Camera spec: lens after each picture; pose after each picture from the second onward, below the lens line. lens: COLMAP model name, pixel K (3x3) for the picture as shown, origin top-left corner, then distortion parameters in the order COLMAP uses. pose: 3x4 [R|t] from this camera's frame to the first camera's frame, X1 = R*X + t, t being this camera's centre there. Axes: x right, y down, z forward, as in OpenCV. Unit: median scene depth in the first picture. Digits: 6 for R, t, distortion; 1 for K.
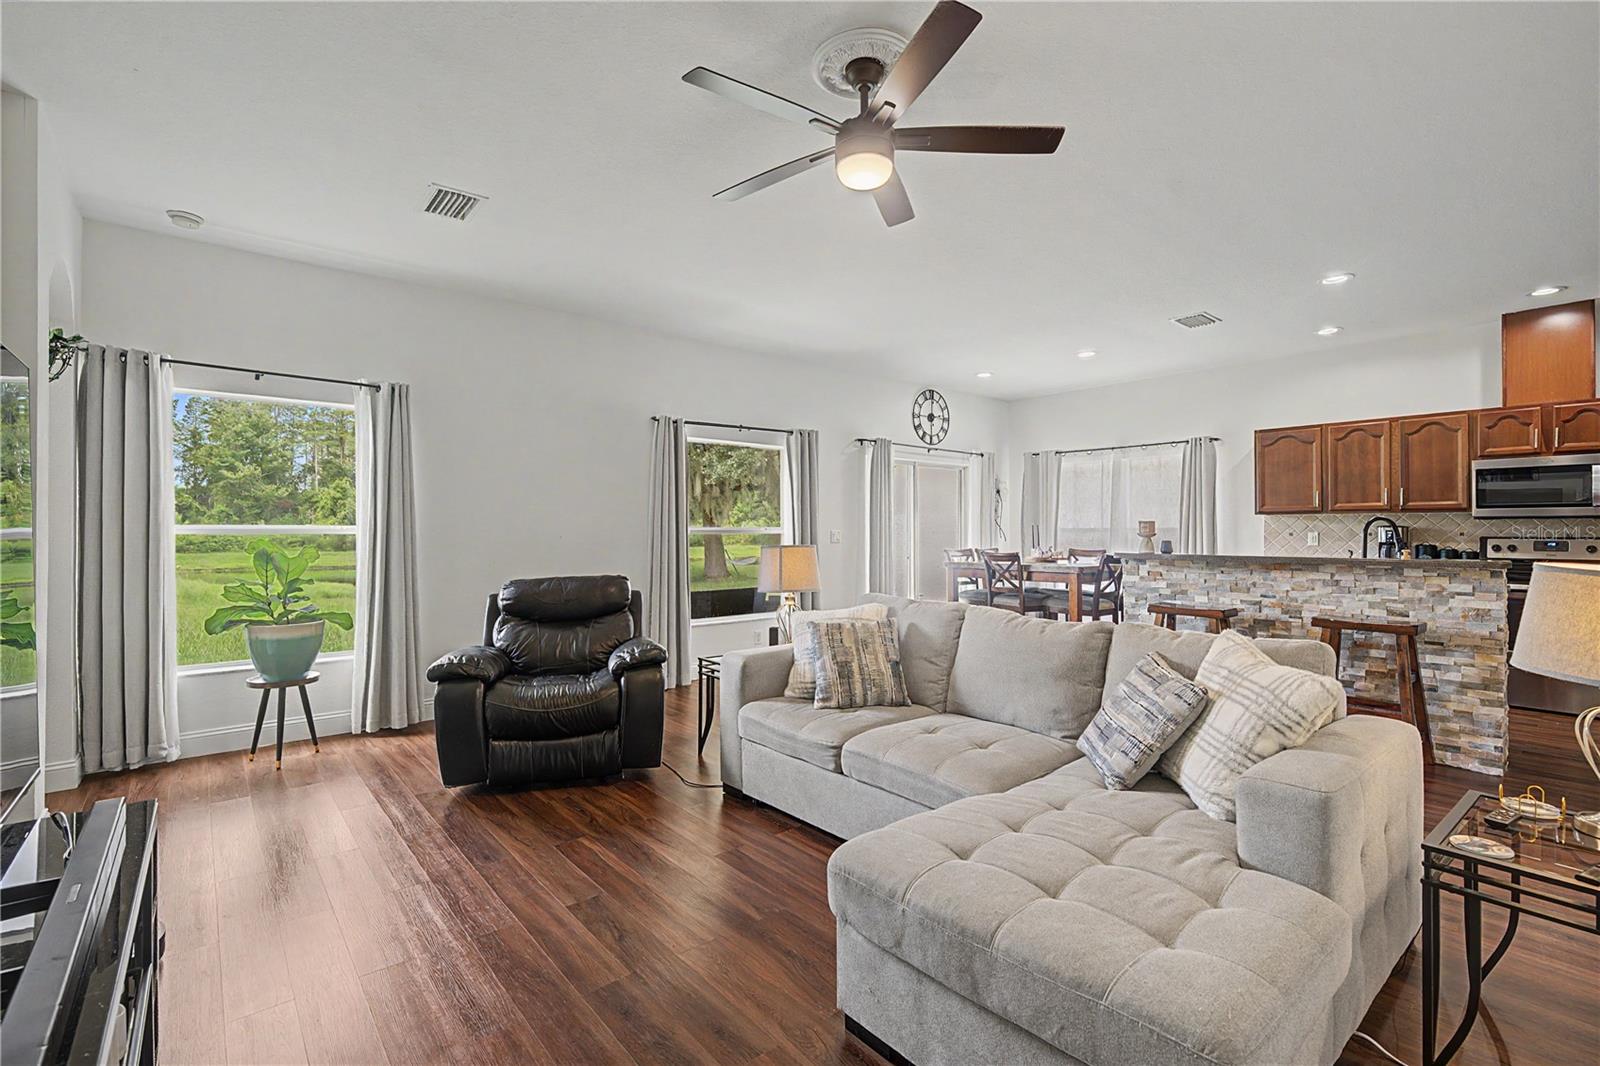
lens RADIAL K [[713.7, 0, 794.2], [0, 713.7, 526.4], [0, 0, 1]] dist [0.001325, 0.000138]
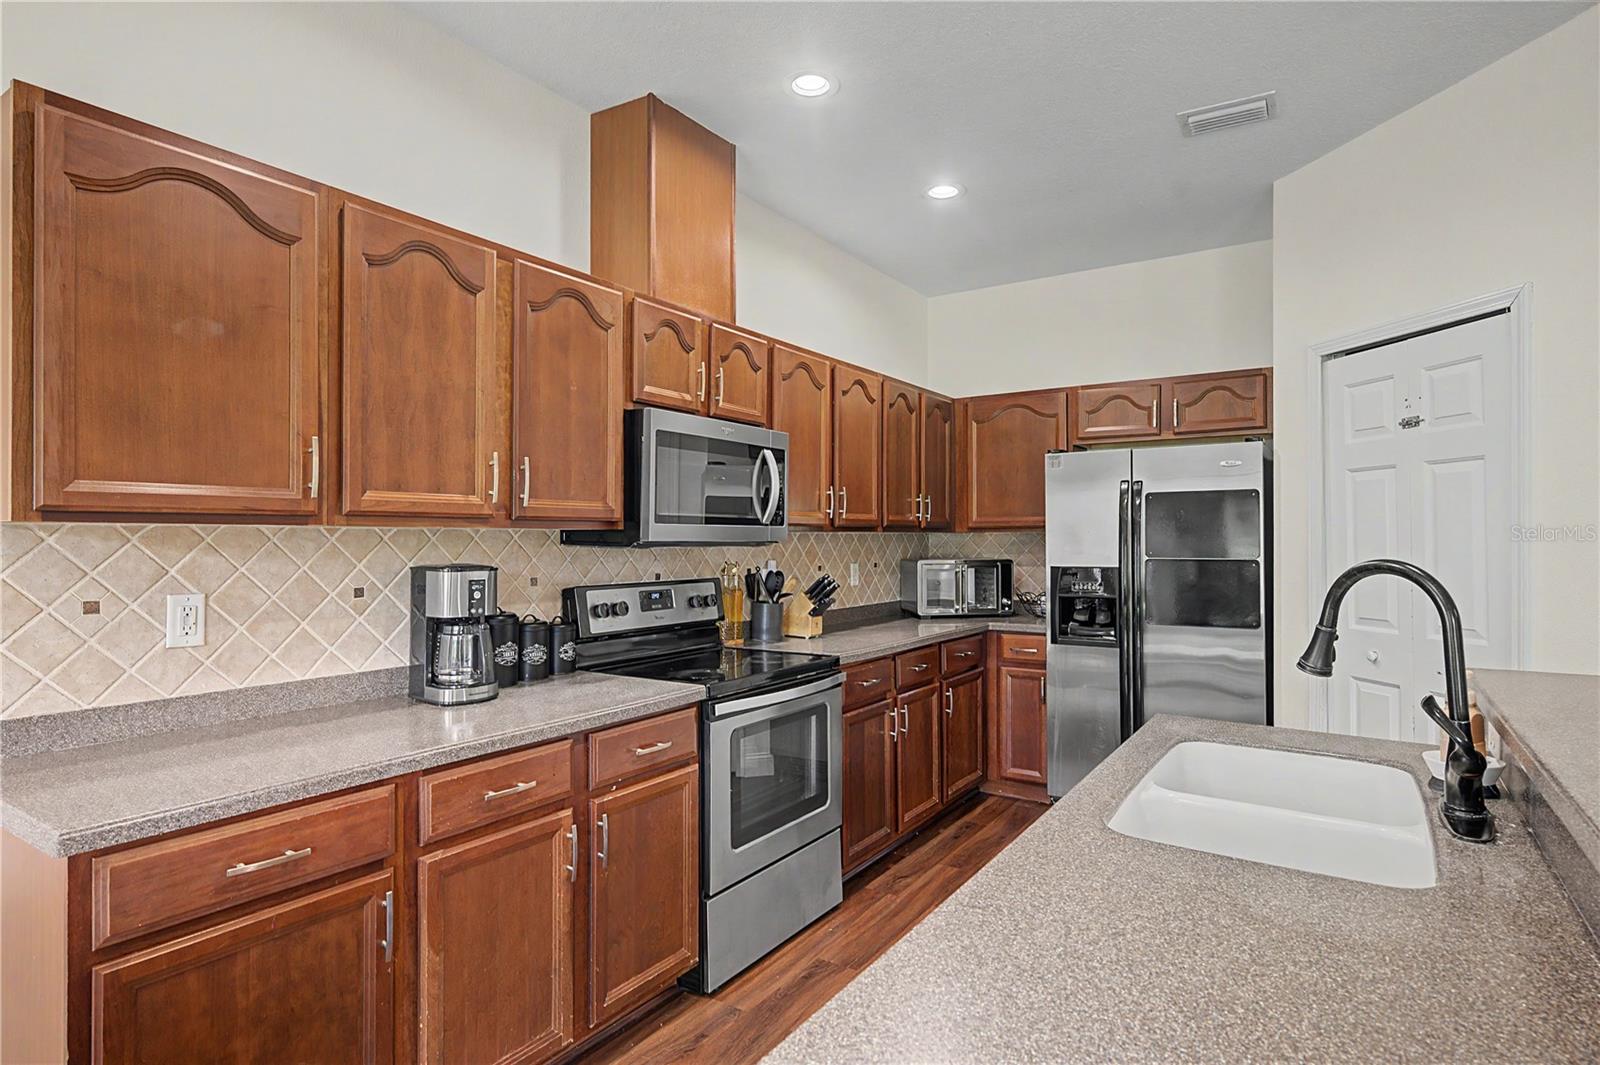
lens RADIAL K [[844.8, 0, 795.3], [0, 844.8, 532.2], [0, 0, 1]] dist [0.001339, -0.000188]
pose [[-0.284306, 0.004404, 0.958723, 0.385406], [-0.007842, 0.999945, -0.006919, -0.014056], [-0.958702, -0.009486, -0.284256, 0.900674]]
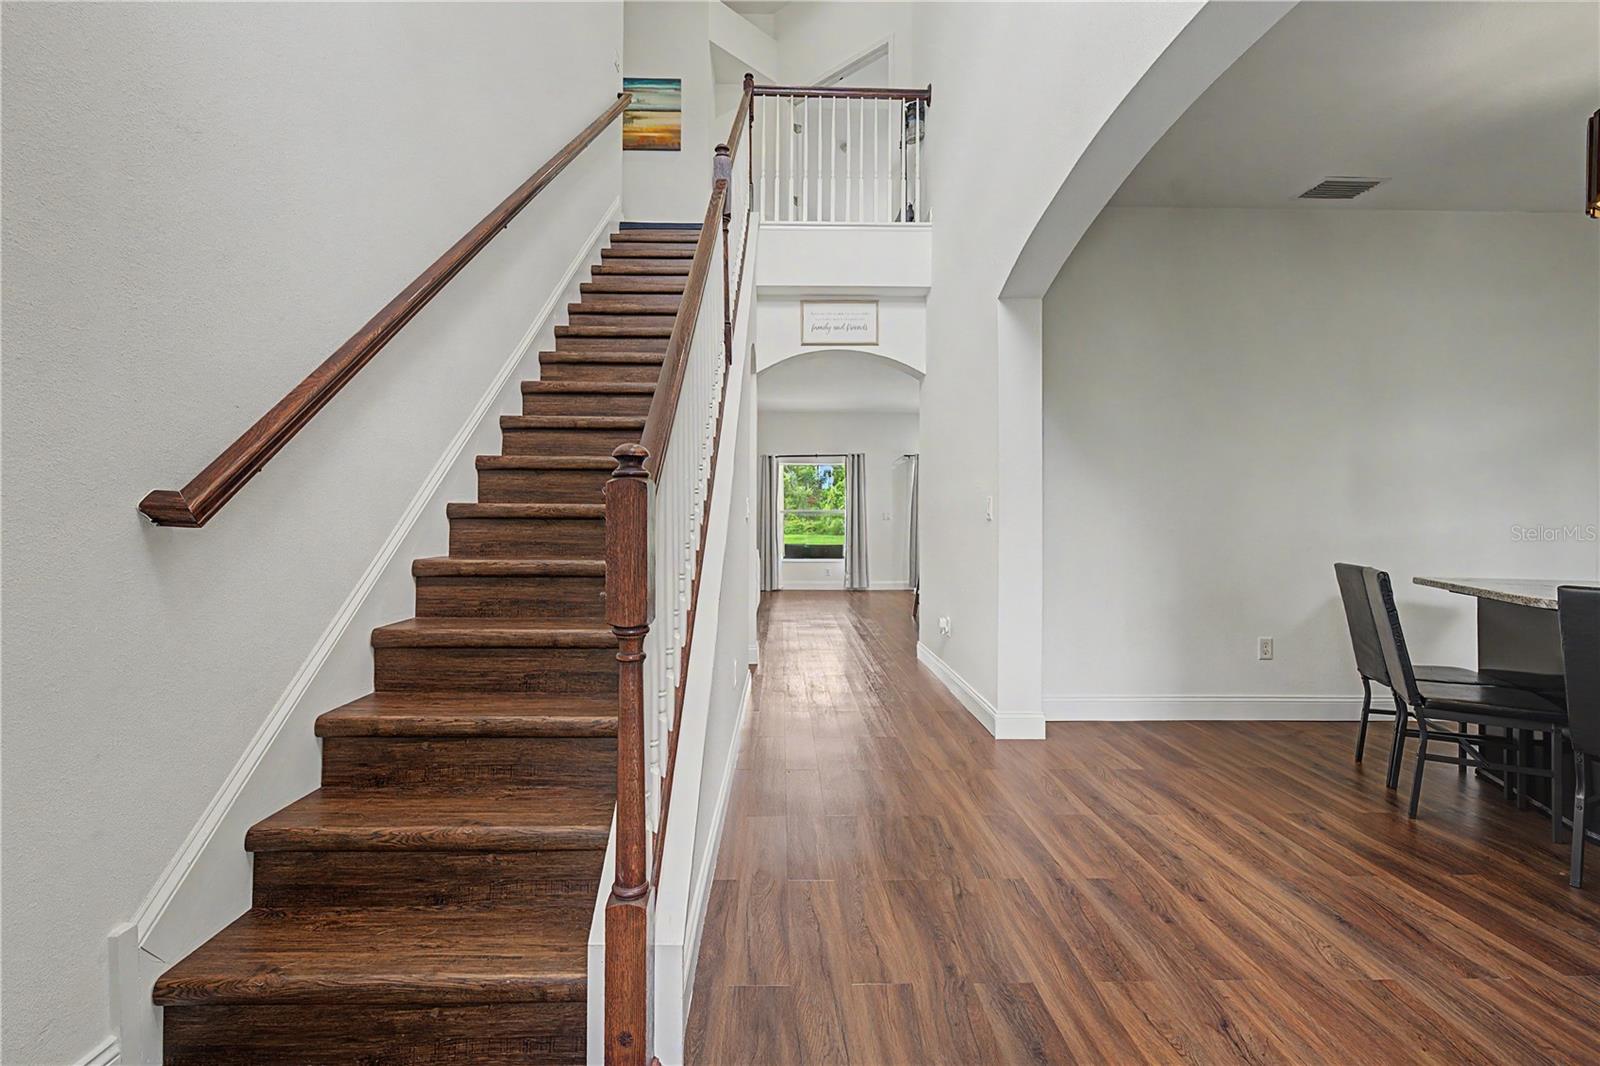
lens RADIAL K [[689.1, 0, 798.5], [0, 689.1, 514.3], [0, 0, 1]] dist [-0.001335, -0.000204]
pose [[0.782969, -0.001731, -0.622059, 0.975049], [-0.001381, 0.999989, -0.004521, 0.018502], [0.622060, 0.004399, 0.782957, -0.389231]]
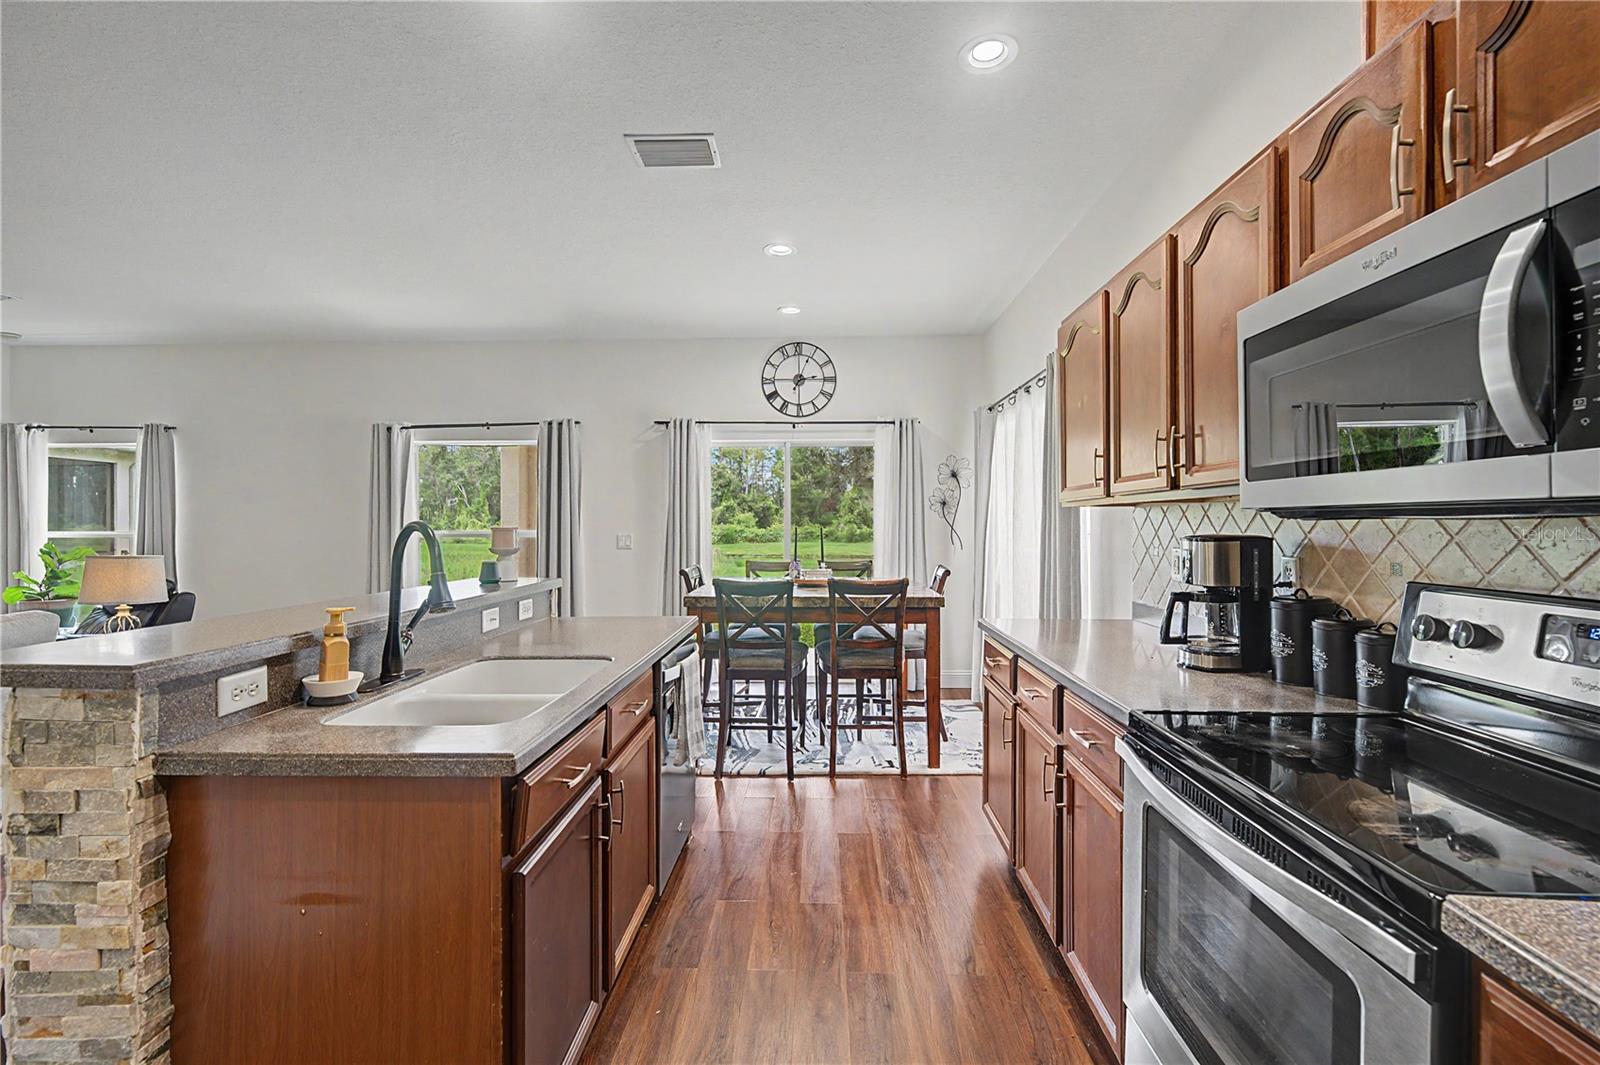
lens RADIAL K [[708.8, 0, 800.5], [0, 708.8, 525.8], [0, 0, 1]] dist [-0.000213, -0.000289]
pose [[0.749373, -0.001458, -0.662147, 0.853992], [0.006769, 0.999962, 0.005459, -0.008355], [0.662114, -0.008573, 0.749354, 0.573799]]
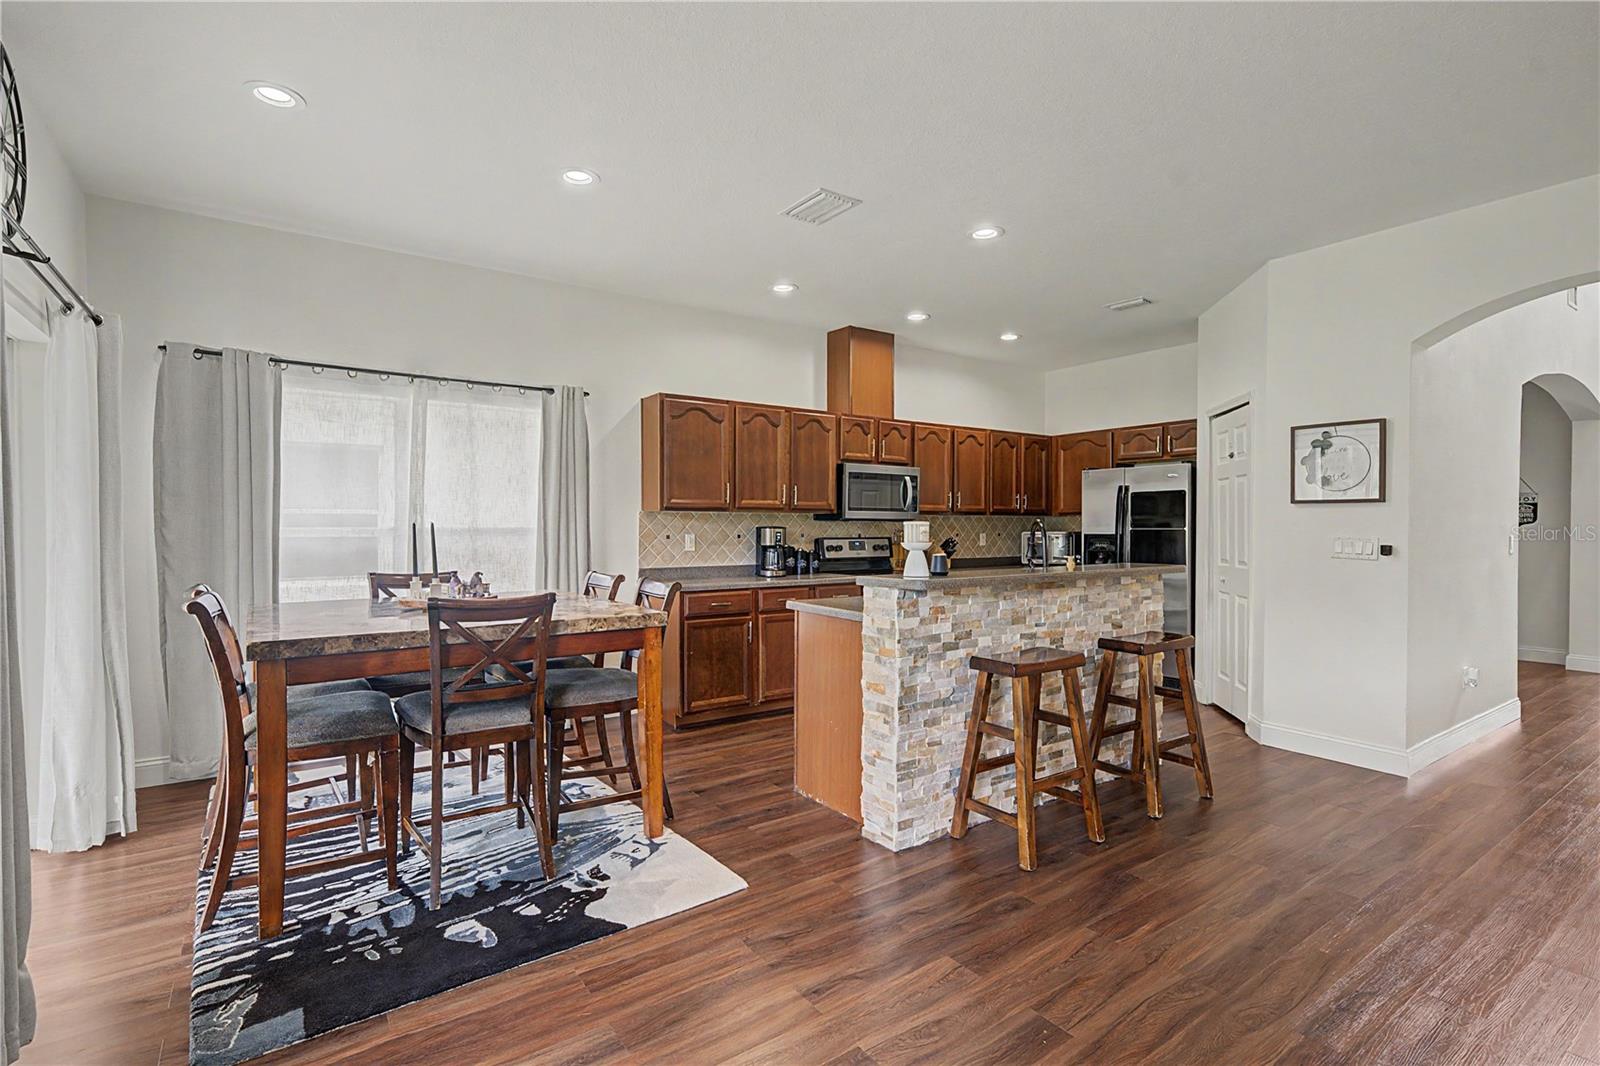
lens RADIAL K [[754.8, 0, 800.0], [0, 754.8, 533.0], [0, 0, 1]] dist [0.001029, 0.000031]
pose [[0.079852, -0.010498, 0.996751, -0.102662], [-0.007984, 0.999906, 0.011171, -0.003681], [-0.996775, -0.008850, 0.079760, 0.833104]]
